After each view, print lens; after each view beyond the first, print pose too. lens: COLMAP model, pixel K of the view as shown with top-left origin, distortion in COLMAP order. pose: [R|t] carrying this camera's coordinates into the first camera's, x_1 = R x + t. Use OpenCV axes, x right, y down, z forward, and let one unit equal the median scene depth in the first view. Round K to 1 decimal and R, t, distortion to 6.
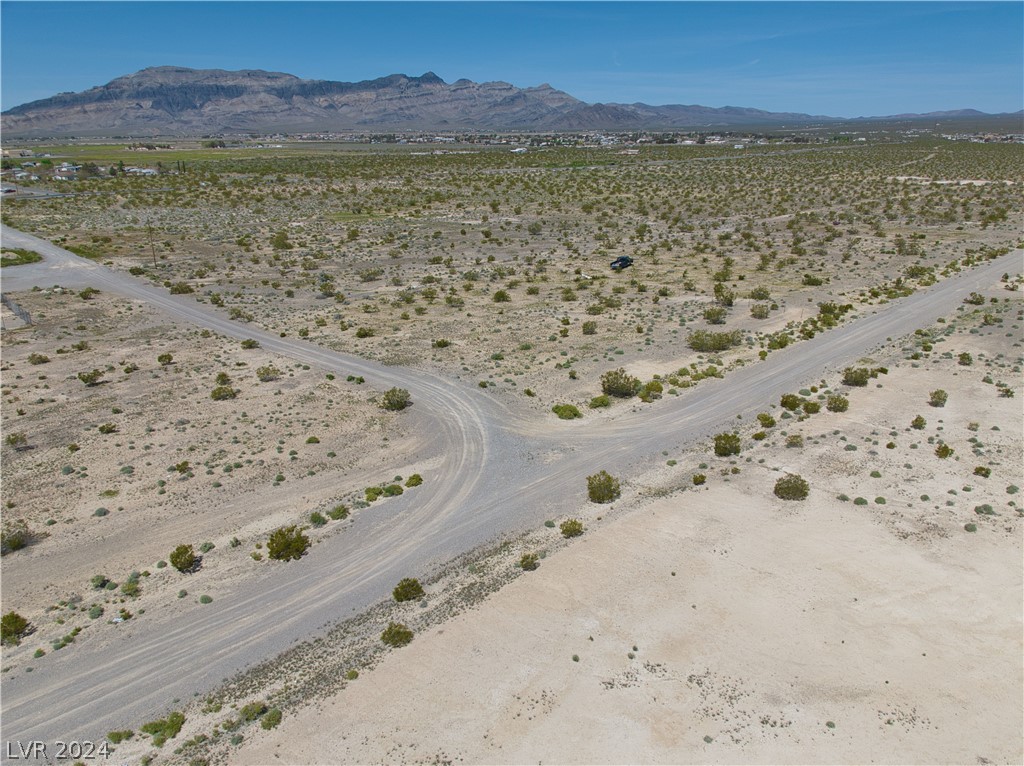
lens RADIAL K [[725.8, 0, 514.4], [0, 725.8, 384.9], [0, 0, 1]] dist [0.004808, -0.041072]
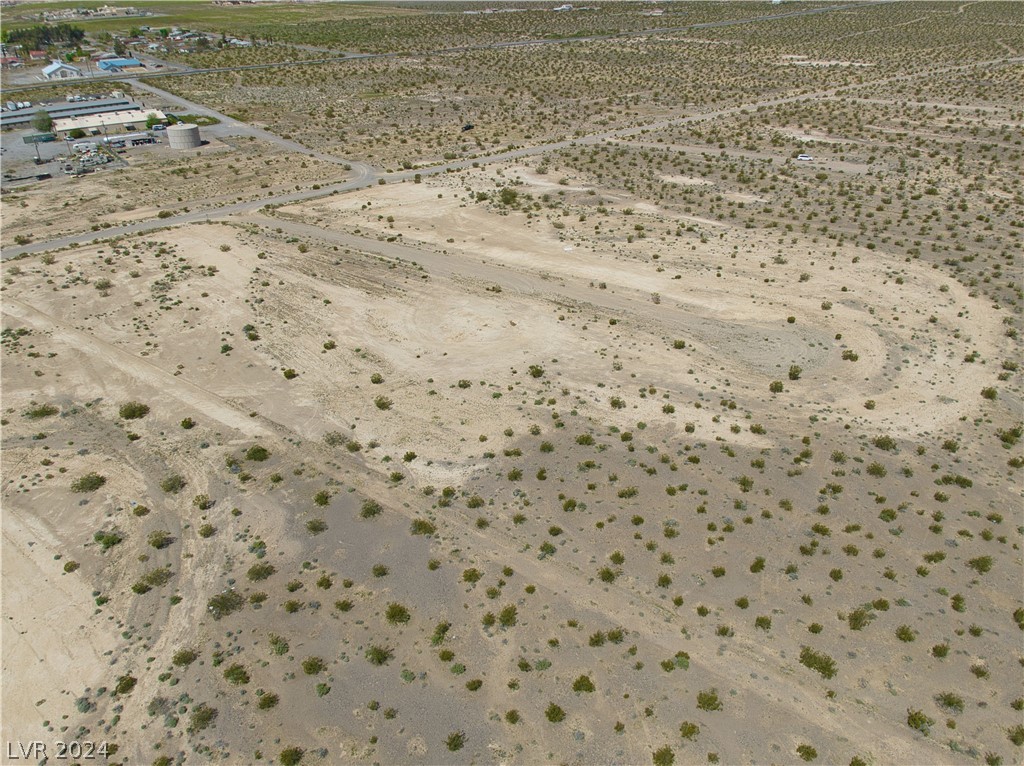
lens RADIAL K [[724.9, 0, 513.9], [0, 724.9, 386.6], [0, 0, 1]] dist [0.012098, -0.036709]
pose [[0.993781, 0.046642, -0.101118, 0.436711], [-0.026324, 0.980717, 0.193655, 0.147408], [0.108200, -0.189788, 0.975845, -1.085016]]
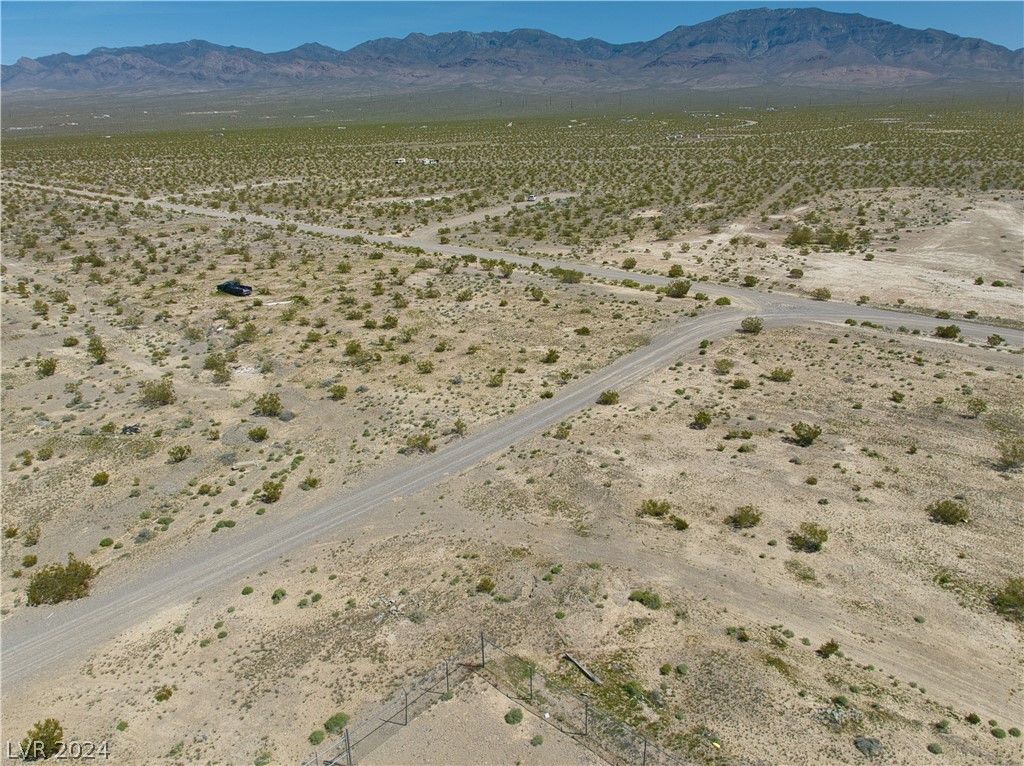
lens RADIAL K [[724.9, 0, 514.5], [0, 724.9, 385.9], [0, 0, 1]] dist [0.011465, -0.045452]
pose [[-0.062215, -0.331627, 0.941357, -0.550806], [0.340414, 0.879576, 0.332361, -0.183485], [-0.938215, 0.341129, 0.058168, 0.521558]]
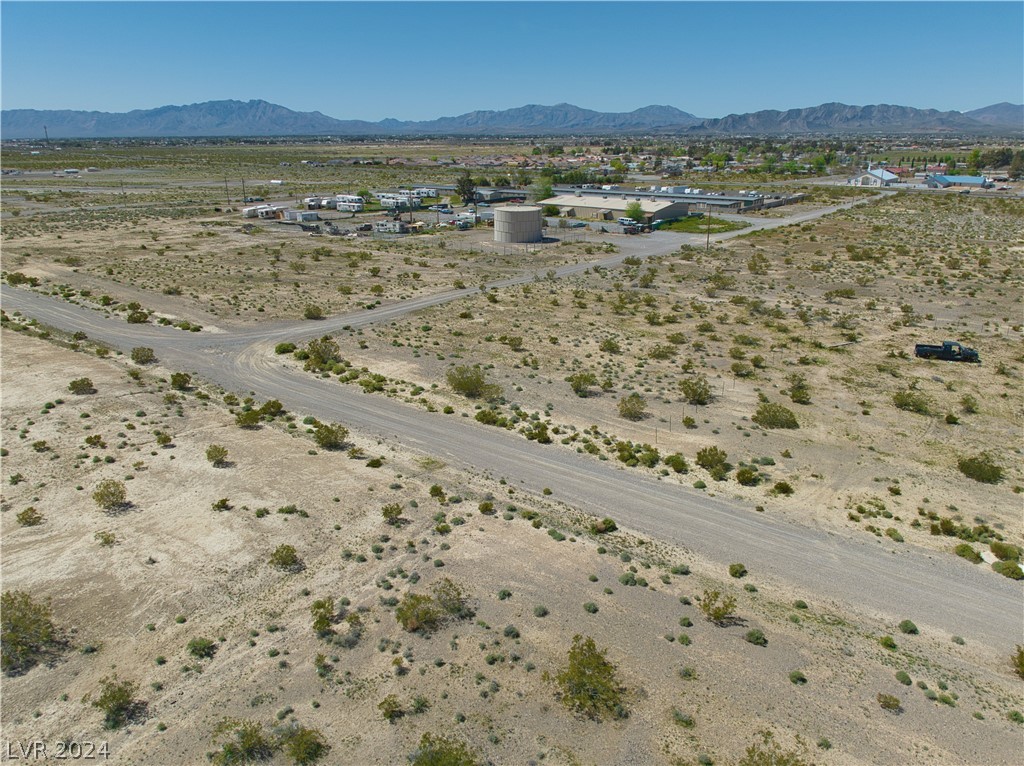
lens RADIAL K [[724.9, 0, 514.5], [0, 724.9, 385.9], [0, 0, 1]] dist [0.011465, -0.045452]
pose [[0.157477, 0.329636, -0.930882, 0.510416], [-0.326337, 0.907057, 0.265993, -0.142692], [0.932043, 0.261894, 0.250413, 0.398668]]
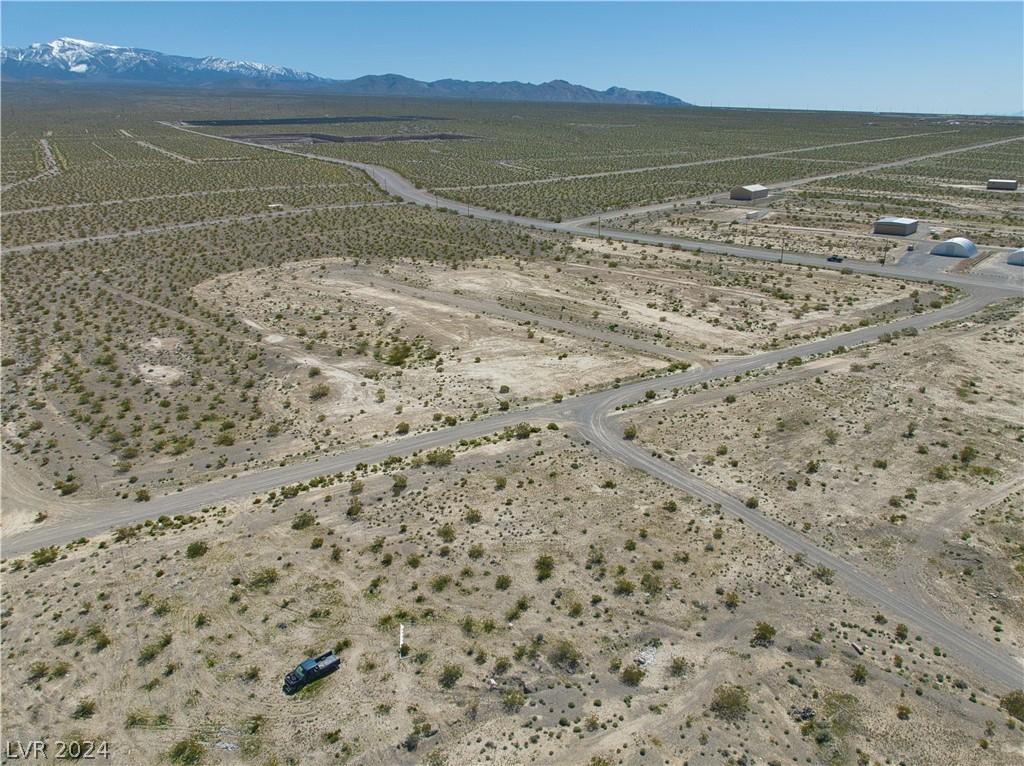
lens RADIAL K [[724.9, 0, 514.5], [0, 724.9, 385.9], [0, 0, 1]] dist [0.011465, -0.045452]
pose [[-0.977288, -0.057568, 0.203945, -0.097062], [0.085416, 0.773743, 0.627715, -0.550820], [-0.193938, 0.630878, -0.751253, 0.977020]]
